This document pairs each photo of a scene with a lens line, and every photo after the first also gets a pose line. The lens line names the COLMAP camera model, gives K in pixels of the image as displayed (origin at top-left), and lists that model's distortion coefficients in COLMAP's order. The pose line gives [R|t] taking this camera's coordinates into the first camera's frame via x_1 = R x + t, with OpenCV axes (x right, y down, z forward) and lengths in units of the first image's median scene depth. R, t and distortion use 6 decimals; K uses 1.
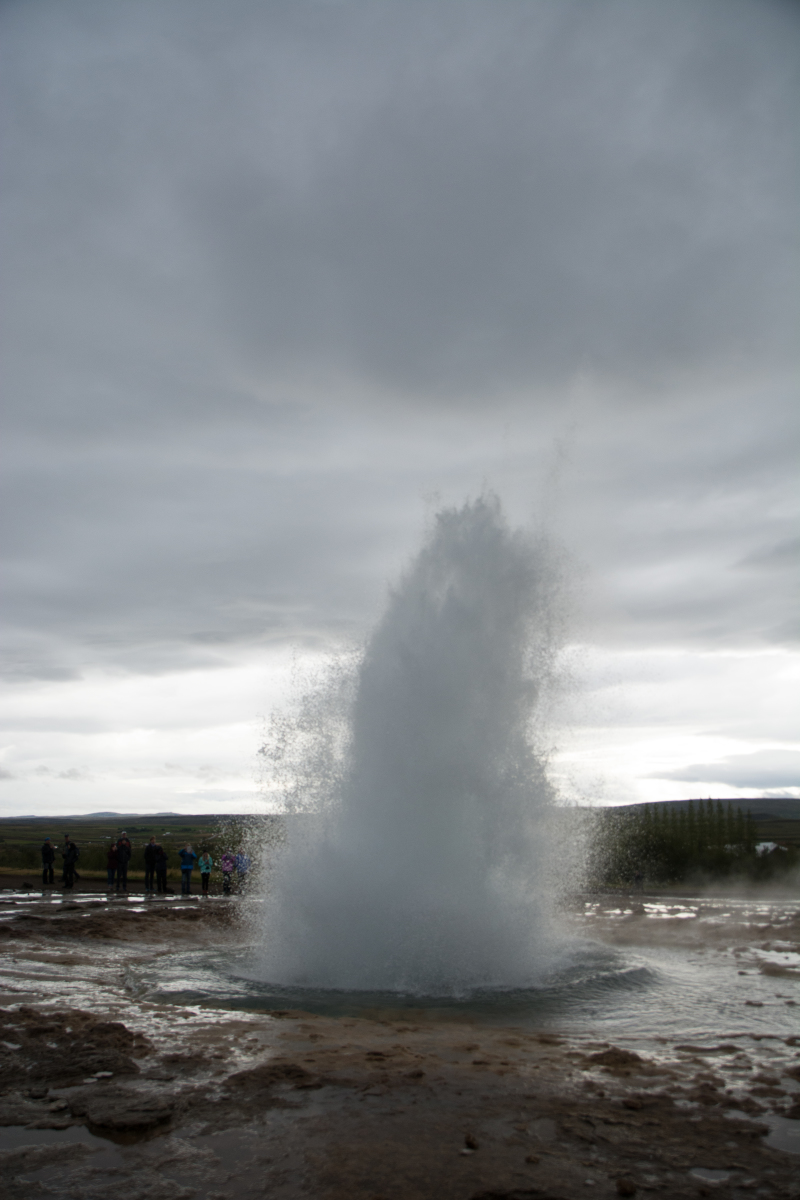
lens RADIAL K [[961.0, 0, 396.4], [0, 961.0, 599.3], [0, 0, 1]] dist [-0.113128, 0.091439]
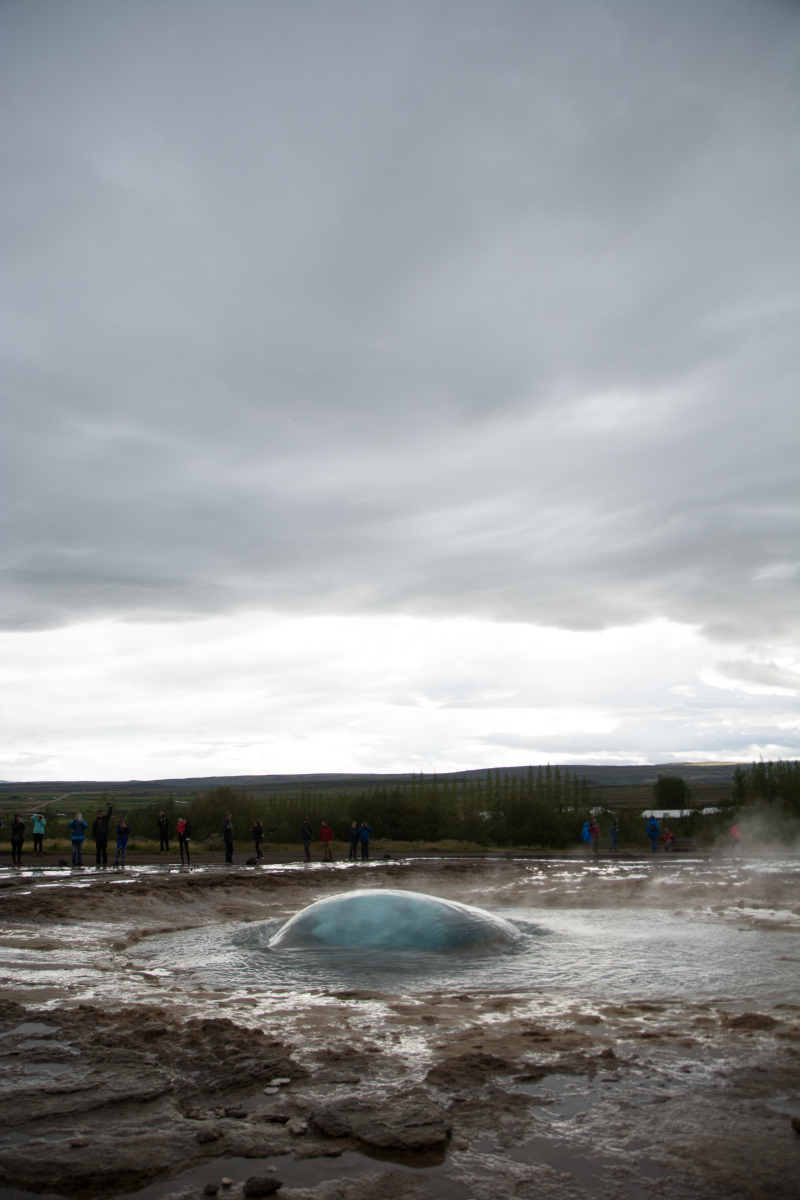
lens RADIAL K [[961.0, 0, 392.7], [0, 961.0, 596.0], [0, 0, 1]] dist [-0.113128, 0.091439]
pose [[0.981688, 0.028434, 0.188361, -0.167435], [-0.034039, 0.999067, 0.026590, 0.018989], [-0.187429, -0.032515, 0.981740, 0.070148]]
